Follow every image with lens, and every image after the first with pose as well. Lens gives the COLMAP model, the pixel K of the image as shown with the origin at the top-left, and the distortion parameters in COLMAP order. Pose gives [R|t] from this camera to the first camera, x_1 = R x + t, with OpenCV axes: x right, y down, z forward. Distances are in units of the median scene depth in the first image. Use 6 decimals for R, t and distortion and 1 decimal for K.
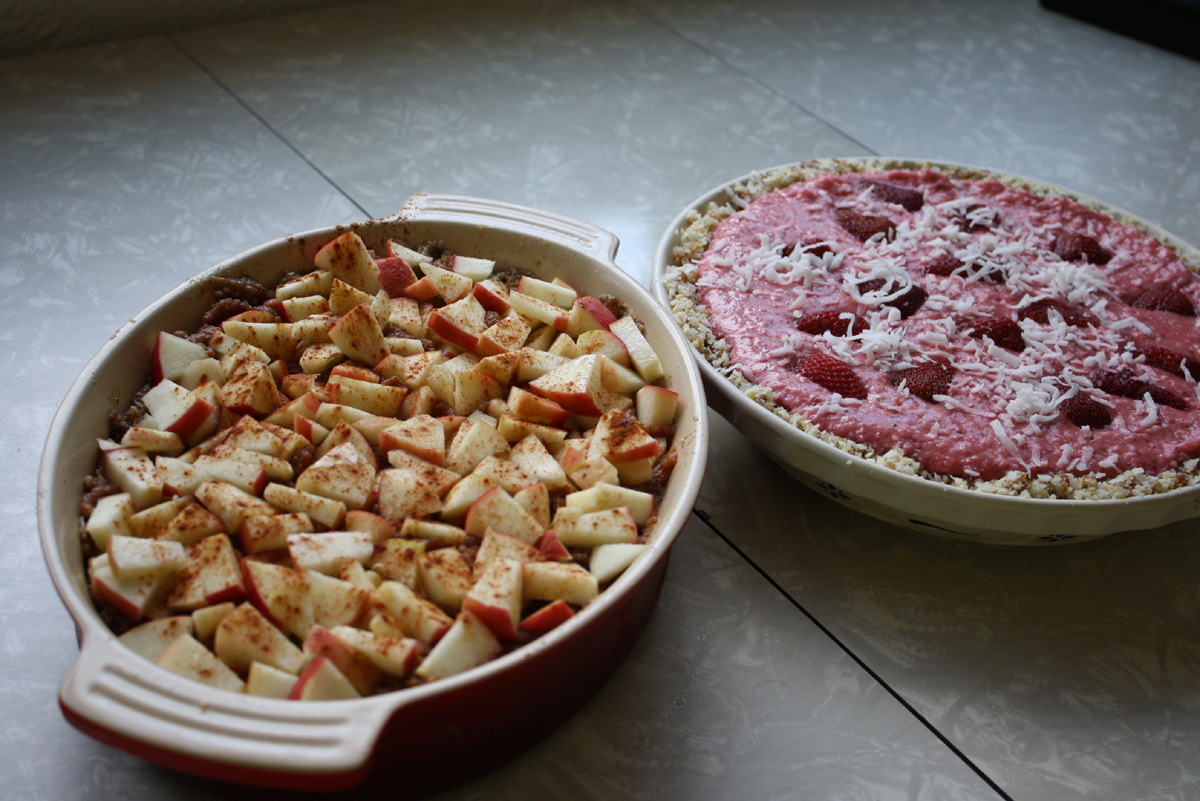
lens RADIAL K [[1787.0, 0, 600.0], [0, 1787.0, 400.5], [0, 0, 1]] dist [-0.002159, -0.012564]
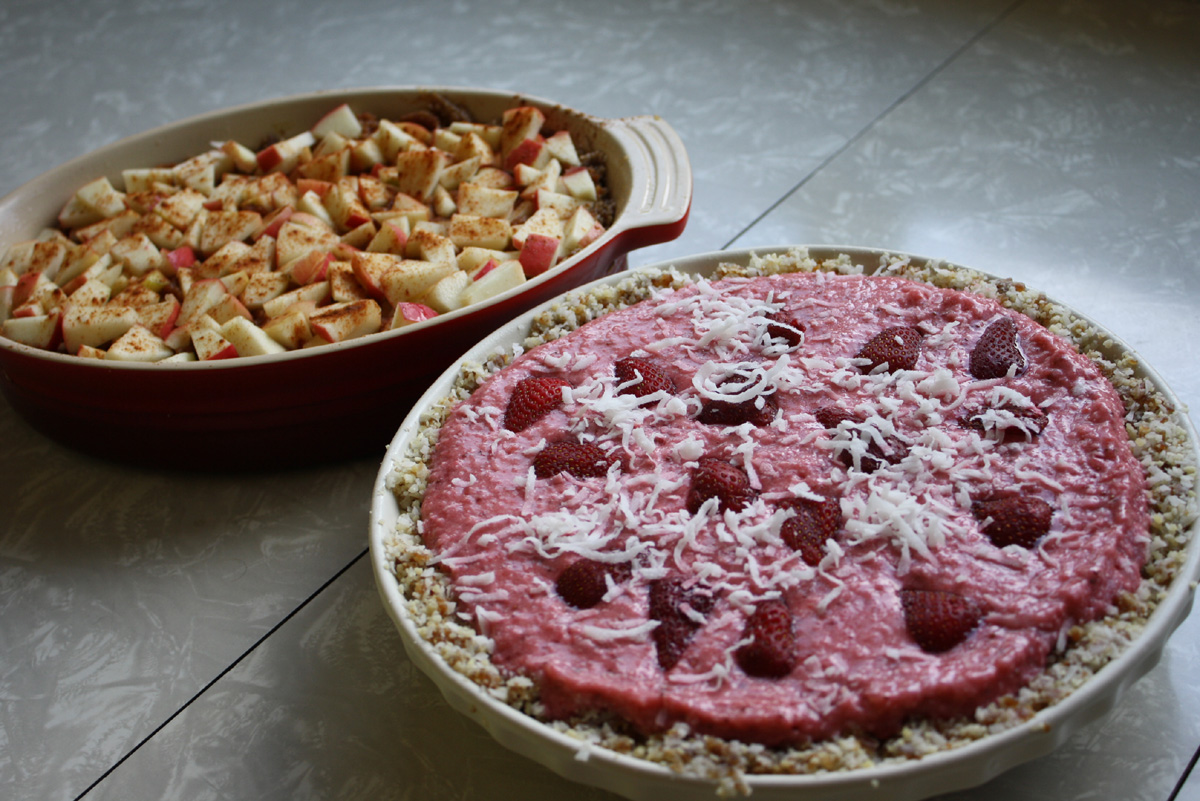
lens RADIAL K [[1774.1, 0, 600.0], [0, 1774.1, 400.5], [0, 0, 1]] dist [-0.043361, -0.027092]
pose [[0.266069, 0.453520, -0.850604, 0.933051], [-0.417464, 0.849581, 0.322392, -0.328382], [0.868868, 0.269318, 0.415375, 0.672510]]
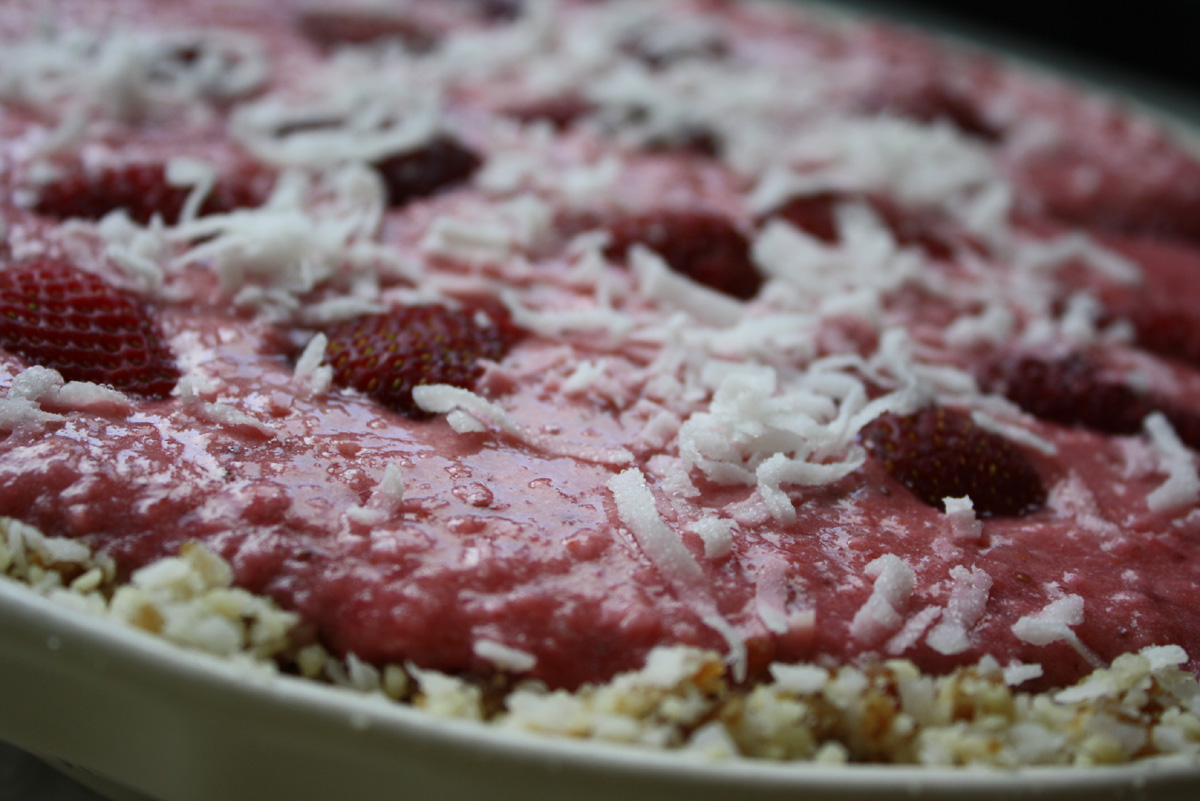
lens RADIAL K [[2054.2, 0, 600.0], [0, 2054.2, 400.5], [0, 0, 1]] dist [-0.000040, -0.028649]
pose [[0.994805, 0.019835, 0.099851, 0.187112], [-0.005915, 0.990440, -0.137820, 0.043207], [-0.101630, 0.136513, 0.985411, 0.699849]]
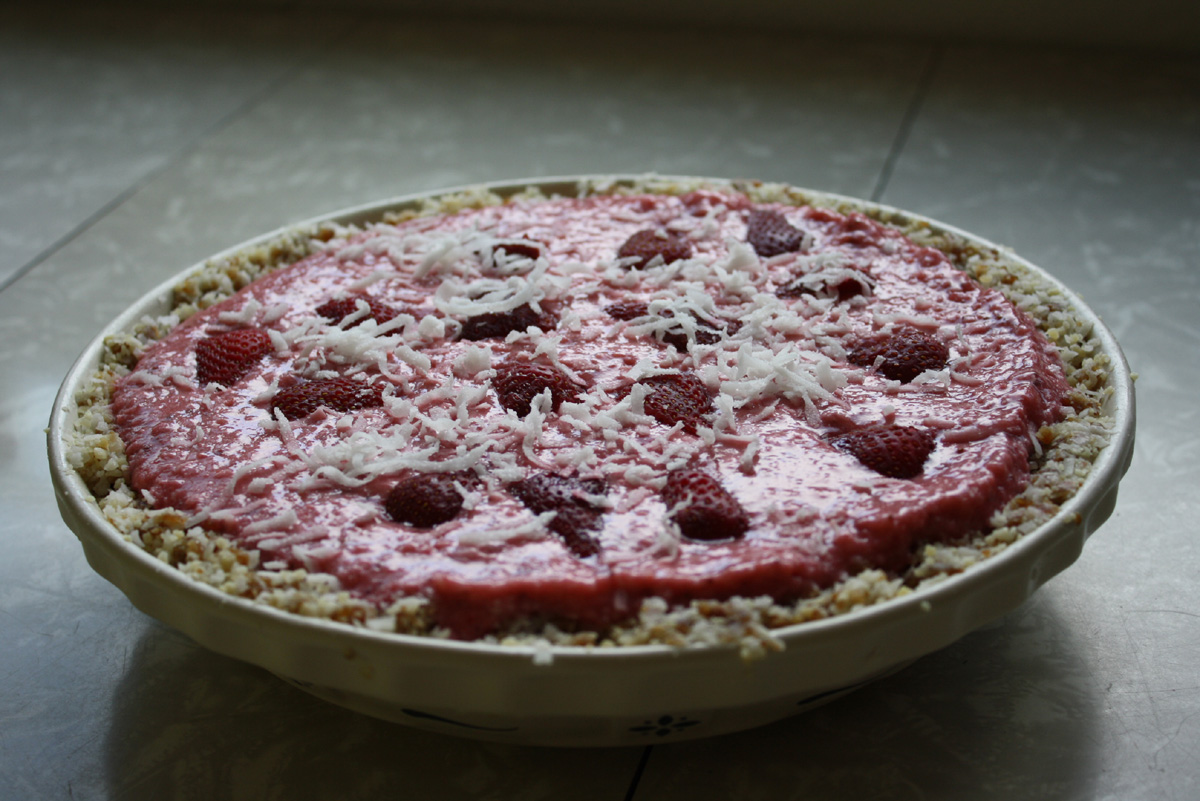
lens RADIAL K [[2054.2, 0, 600.0], [0, 2054.2, 400.5], [0, 0, 1]] dist [-0.000040, -0.028649]
pose [[0.649112, 0.215585, -0.729504, 0.815135], [-0.339669, 0.940229, -0.024377, -0.027204], [0.680646, 0.263613, 0.683542, 0.583572]]
